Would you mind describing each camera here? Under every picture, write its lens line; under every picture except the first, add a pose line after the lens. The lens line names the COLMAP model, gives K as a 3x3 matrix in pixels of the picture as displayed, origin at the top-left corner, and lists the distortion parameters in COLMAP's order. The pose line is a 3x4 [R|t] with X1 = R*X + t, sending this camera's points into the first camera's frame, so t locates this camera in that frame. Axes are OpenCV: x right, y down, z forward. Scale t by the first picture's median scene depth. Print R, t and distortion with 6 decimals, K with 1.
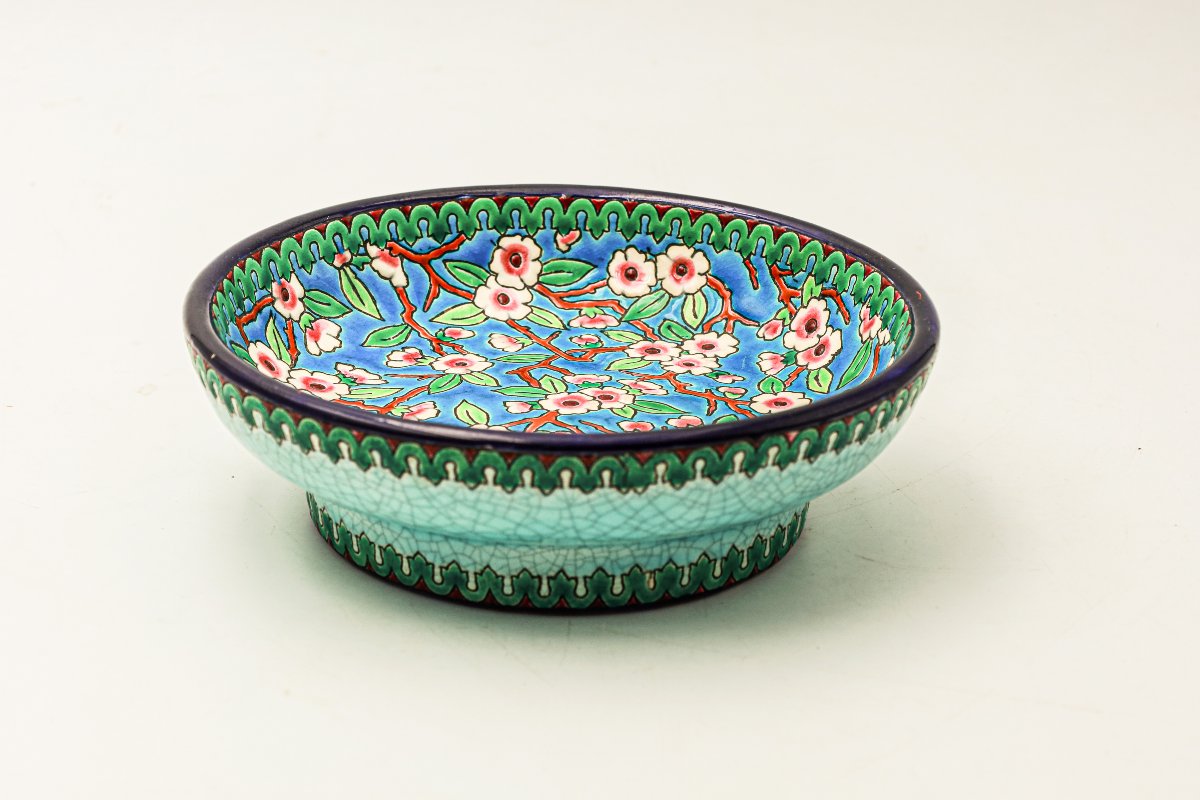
lens RADIAL K [[3225.3, 0, 599.9], [0, 3225.3, 401.1], [0, 0, 1]] dist [-0.040635, 0.000000]
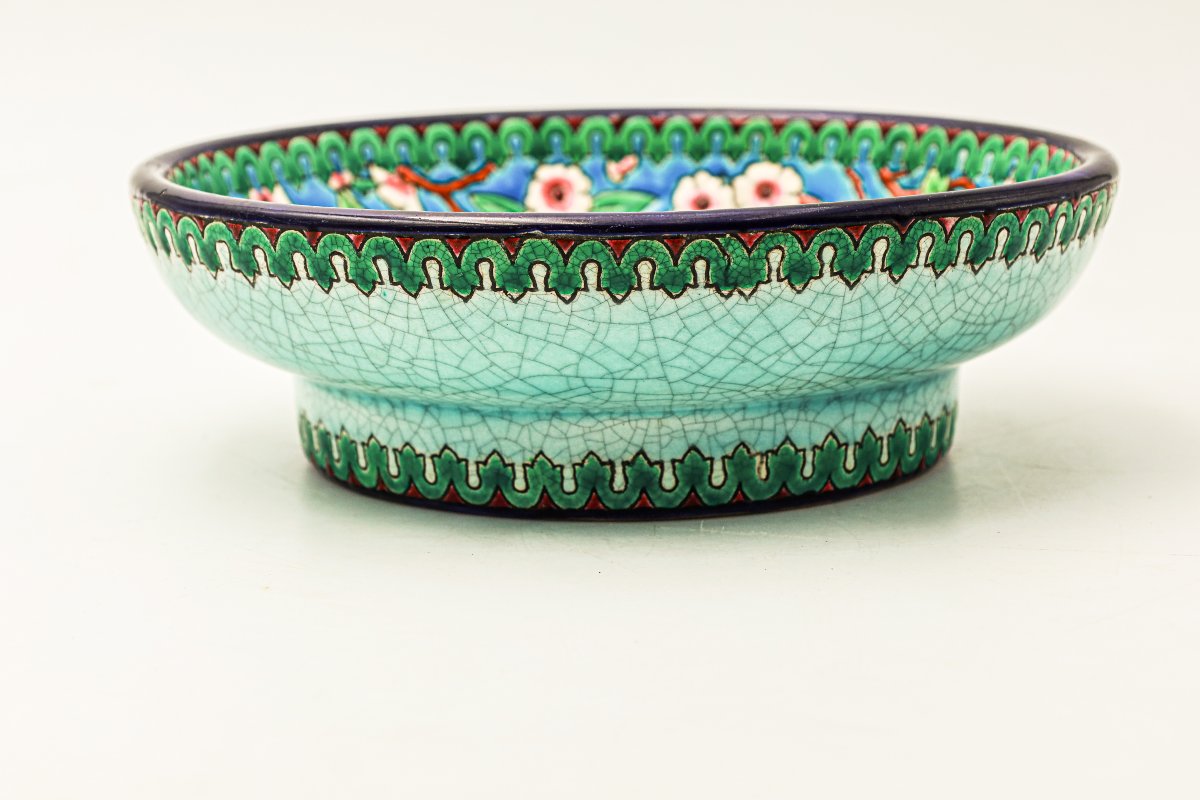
lens RADIAL K [[2931.6, 0, 598.4], [0, 2931.6, 398.5], [0, 0, 1]] dist [-0.010836, 0.000000]
pose [[0.999065, -0.043225, -0.001193, -0.020222], [0.042281, 0.982271, -0.182636, 0.161491], [0.009066, 0.182415, 0.983180, 0.338737]]
